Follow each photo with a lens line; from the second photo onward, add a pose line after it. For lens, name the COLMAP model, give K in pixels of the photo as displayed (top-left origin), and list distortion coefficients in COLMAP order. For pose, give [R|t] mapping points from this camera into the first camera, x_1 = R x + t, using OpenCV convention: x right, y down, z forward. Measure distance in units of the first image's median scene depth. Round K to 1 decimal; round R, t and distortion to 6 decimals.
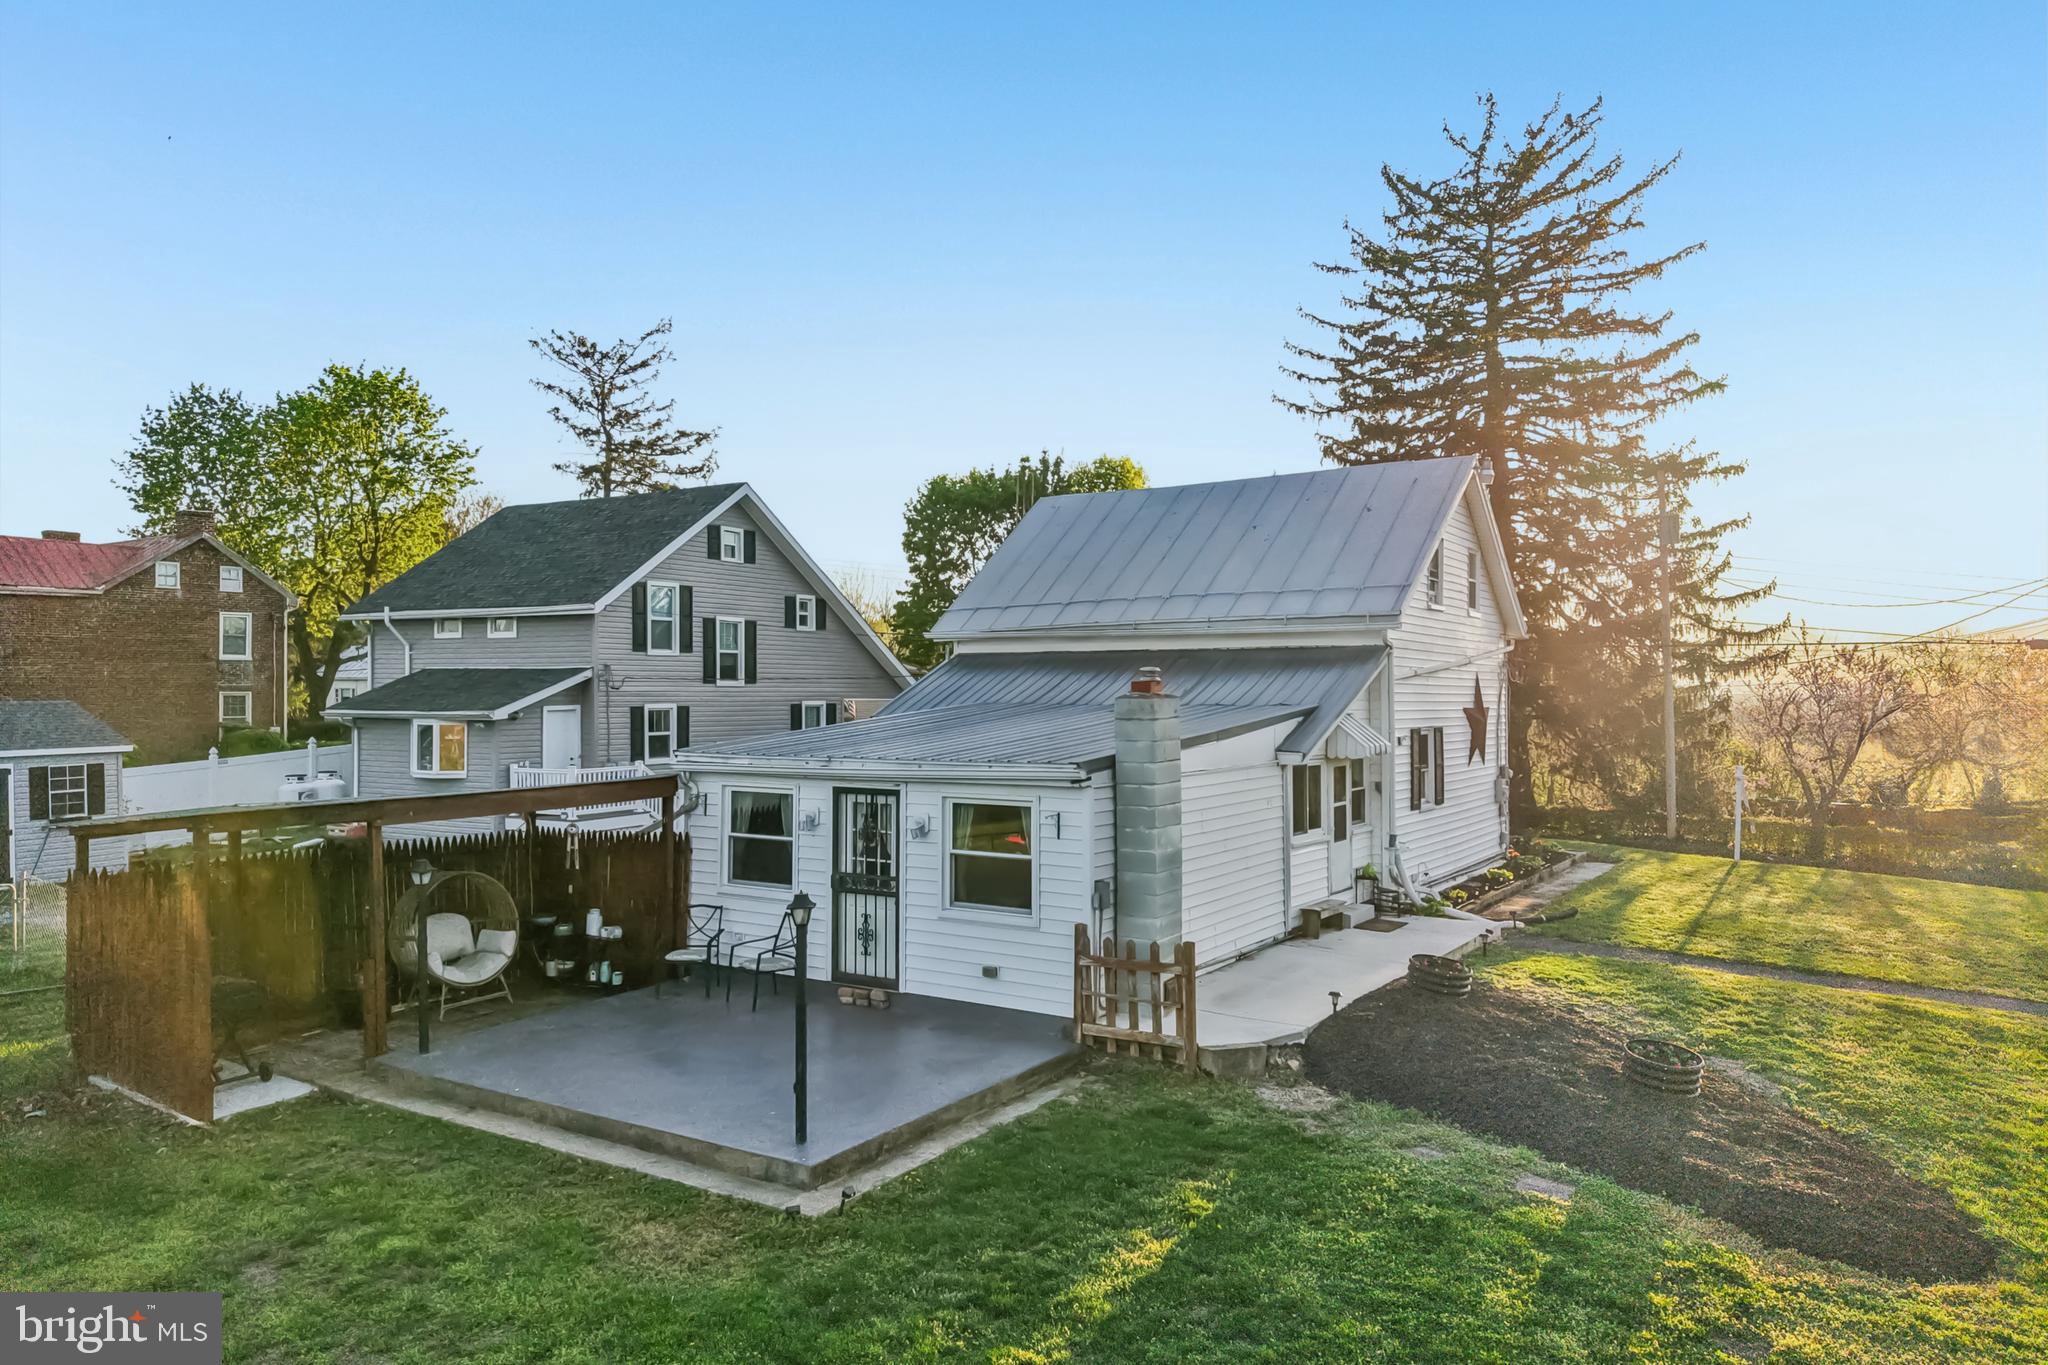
lens RADIAL K [[1353.9, 0, 1041.0], [0, 1353.9, 677.9], [0, 0, 1]] dist [0.066512, -0.089339]
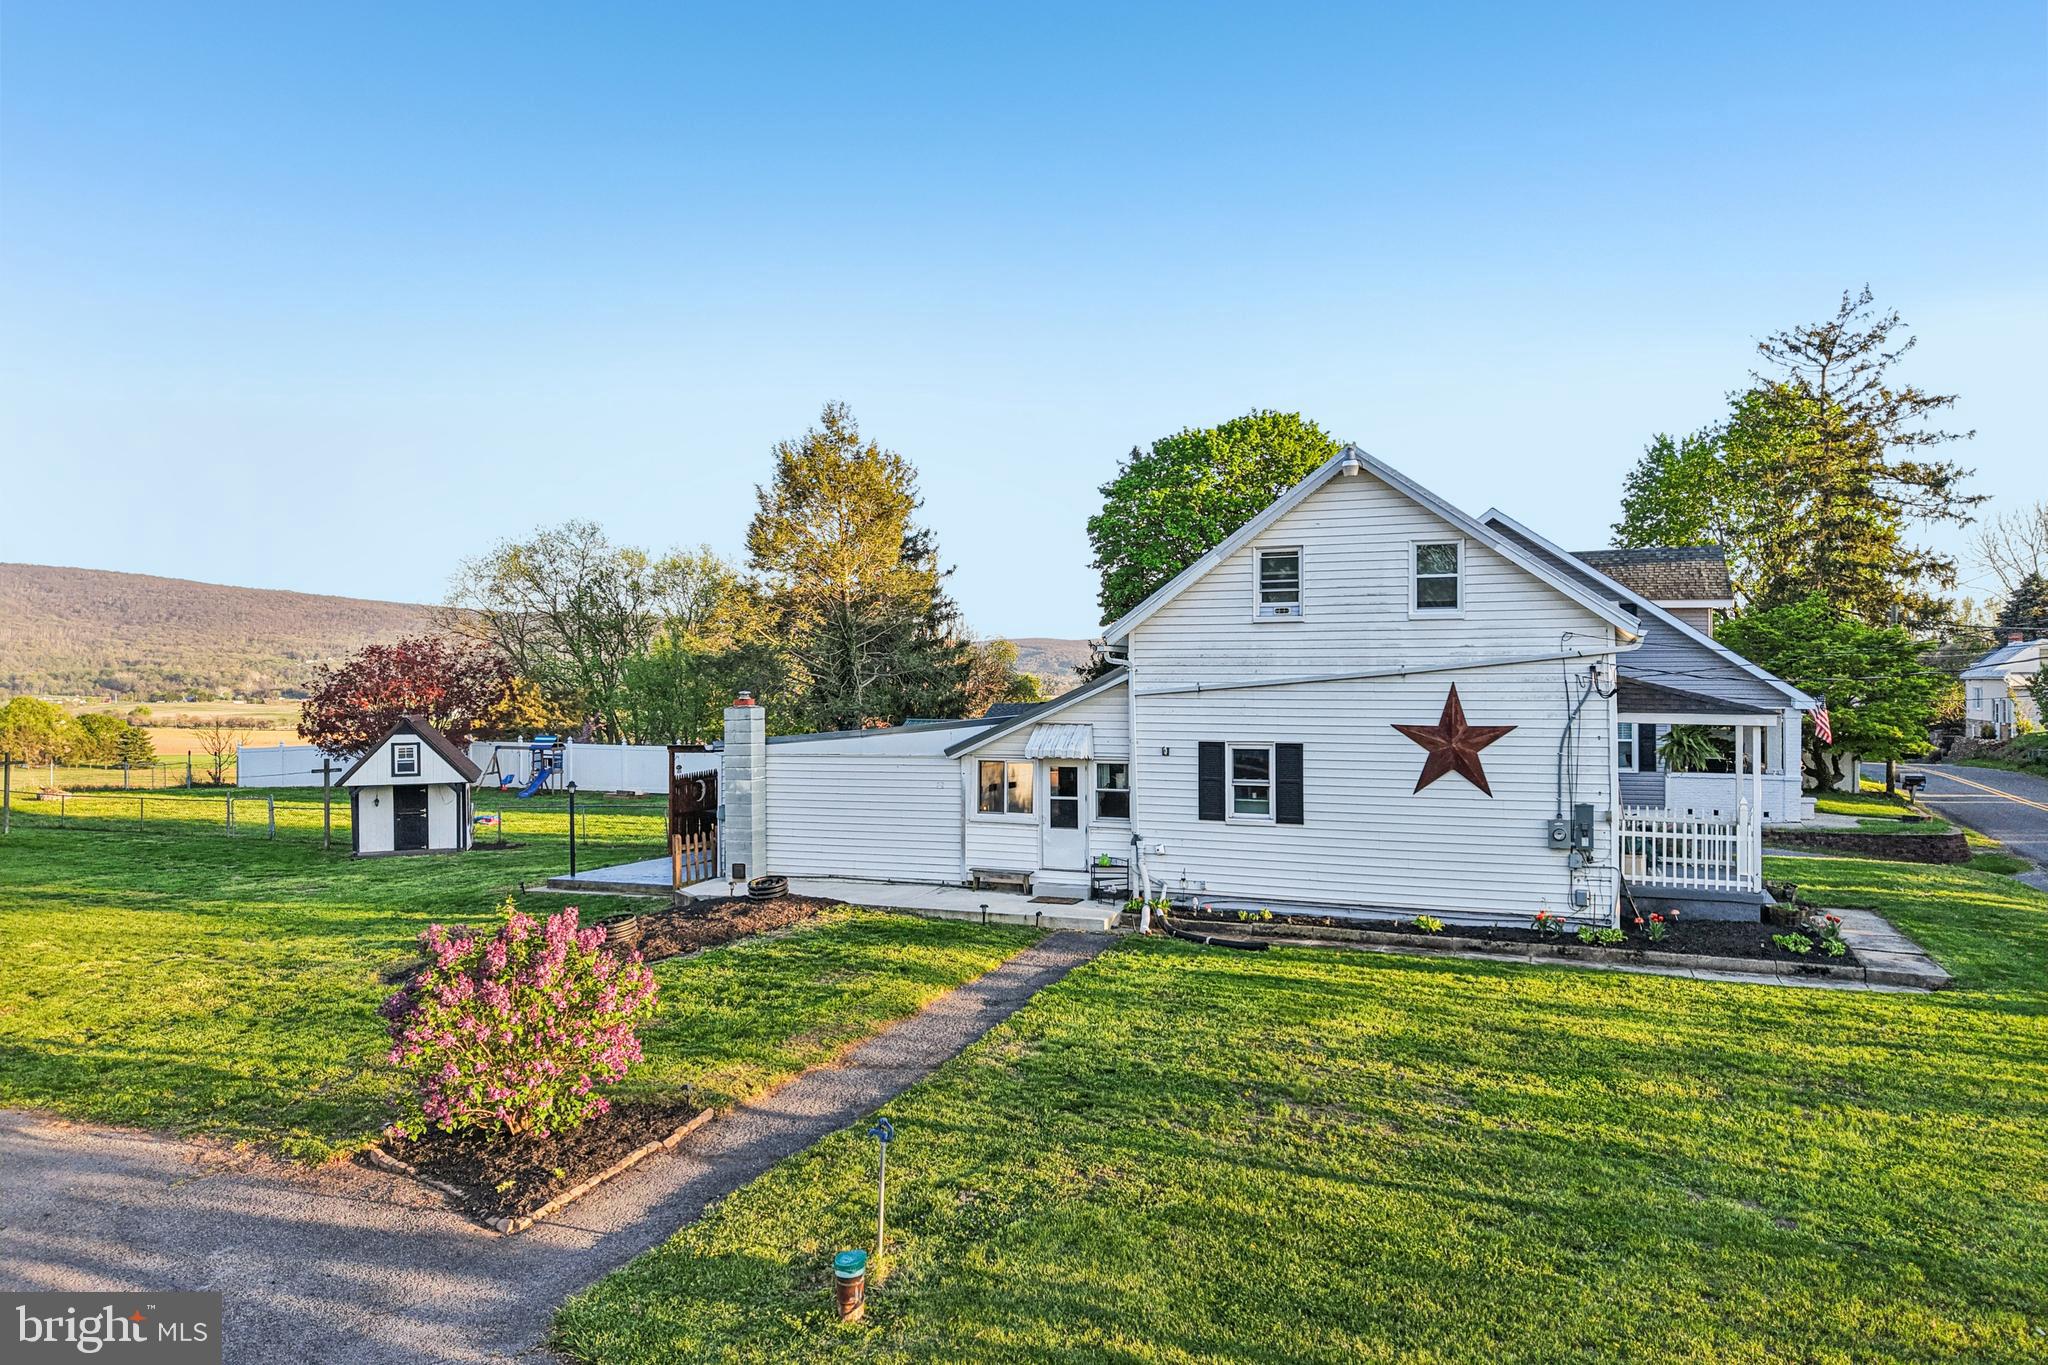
lens RADIAL K [[1349.1, 0, 1022.4], [0, 1349.1, 661.4], [0, 0, 1]] dist [0.062169, -0.063083]
pose [[0.175750, -0.015842, -0.984307, 1.508771], [0.006703, 0.999867, -0.014896, -0.009167], [0.984412, -0.003980, 0.175833, 0.830404]]
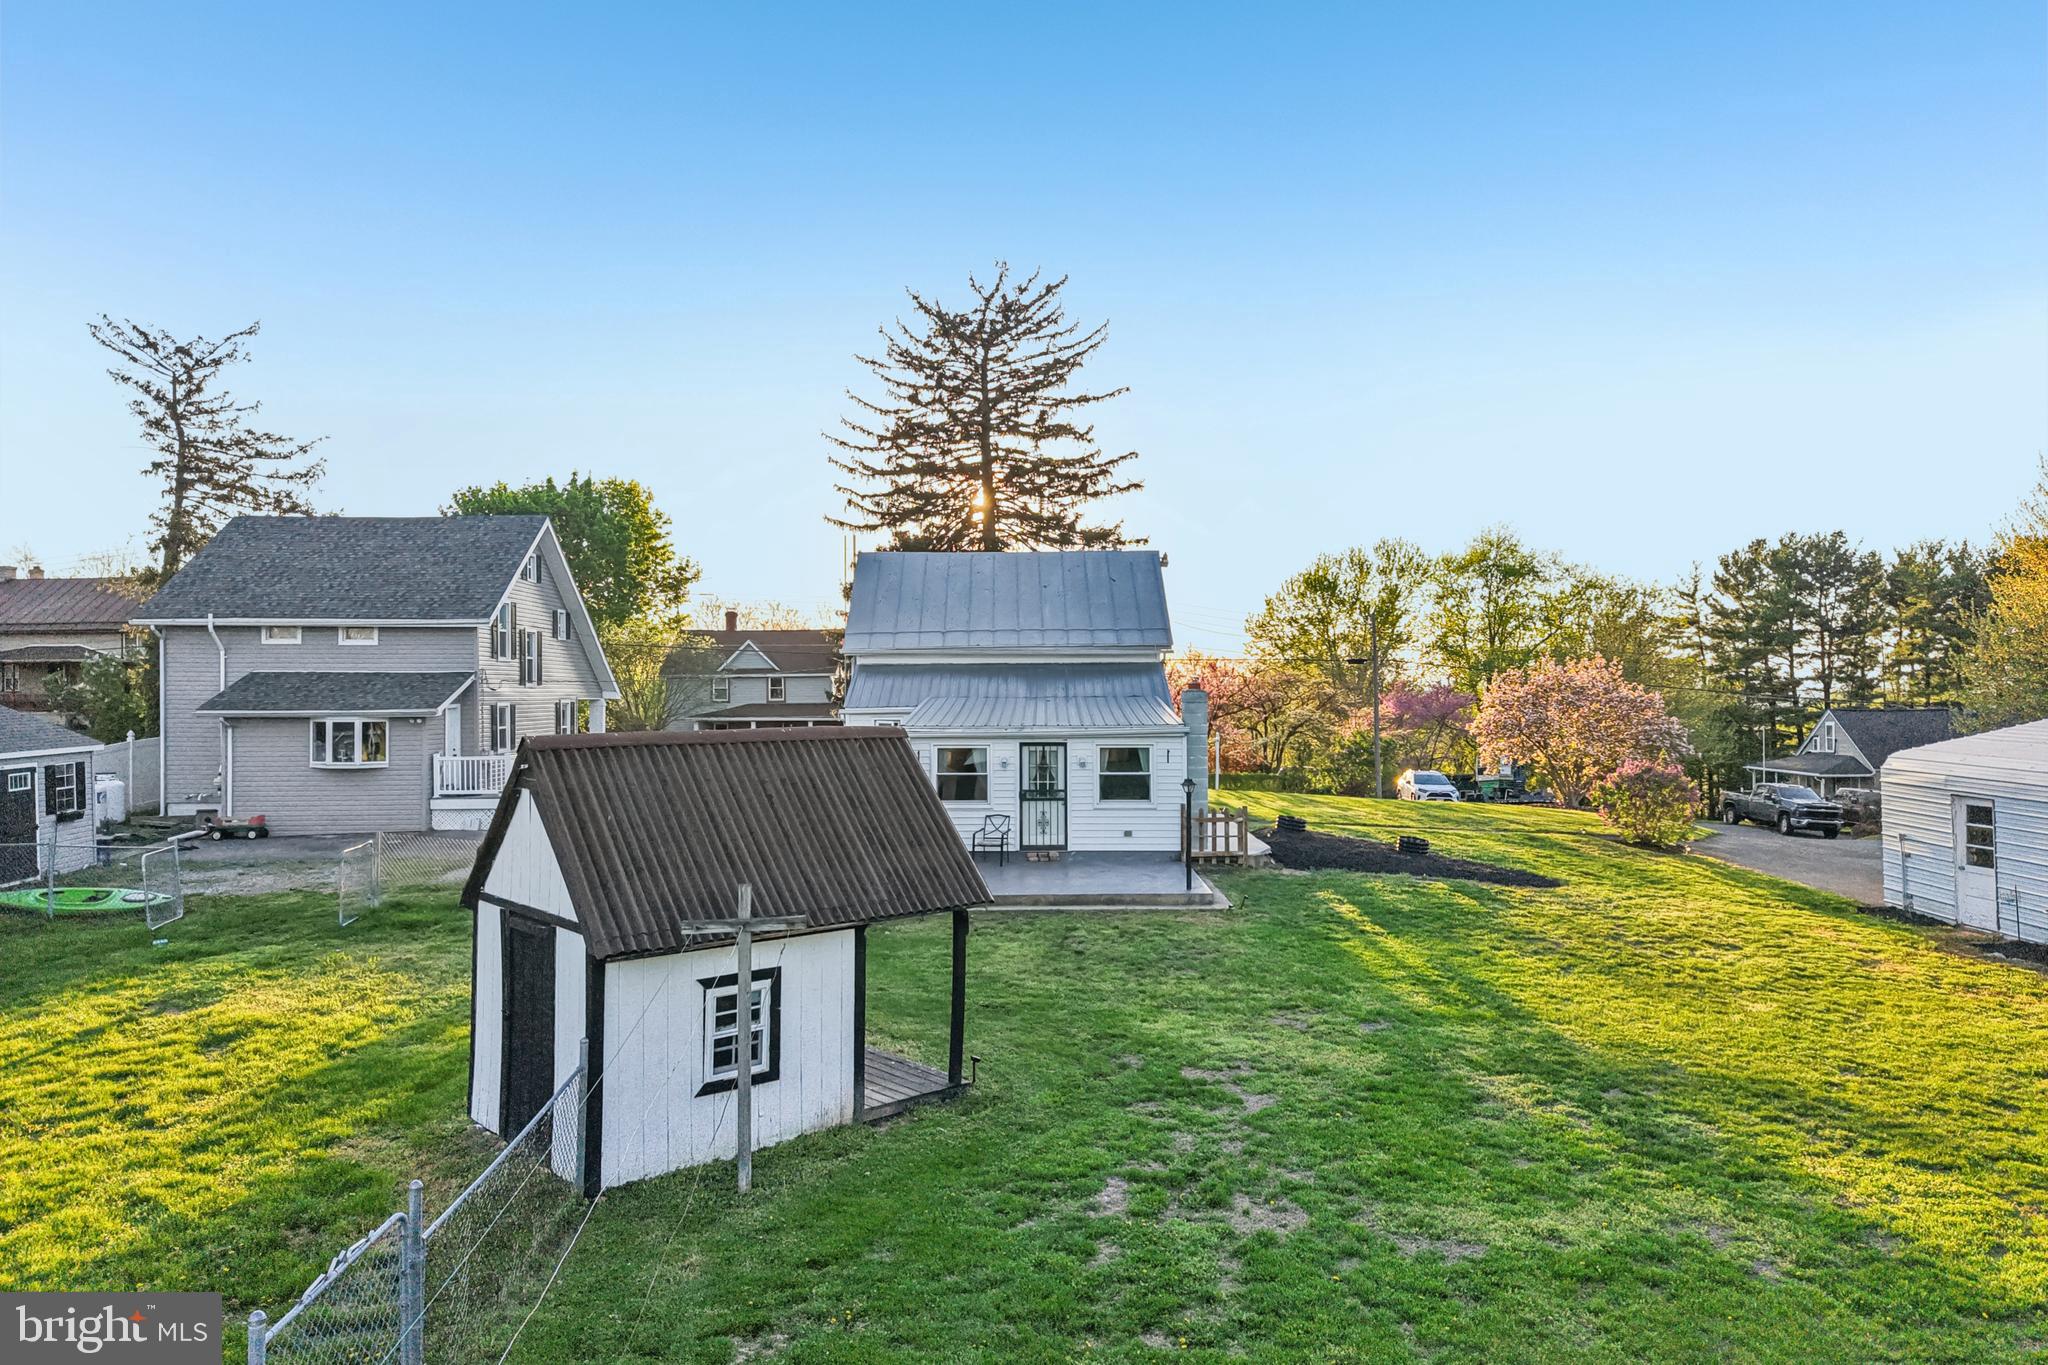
lens RADIAL K [[1353.9, 0, 1041.0], [0, 1353.9, 677.9], [0, 0, 1]] dist [0.066512, -0.089339]
pose [[0.838830, 0.000905, 0.544393, -0.898186], [-0.000994, 0.999999, -0.000131, -0.004644], [-0.544393, -0.000431, 0.838830, -0.420742]]
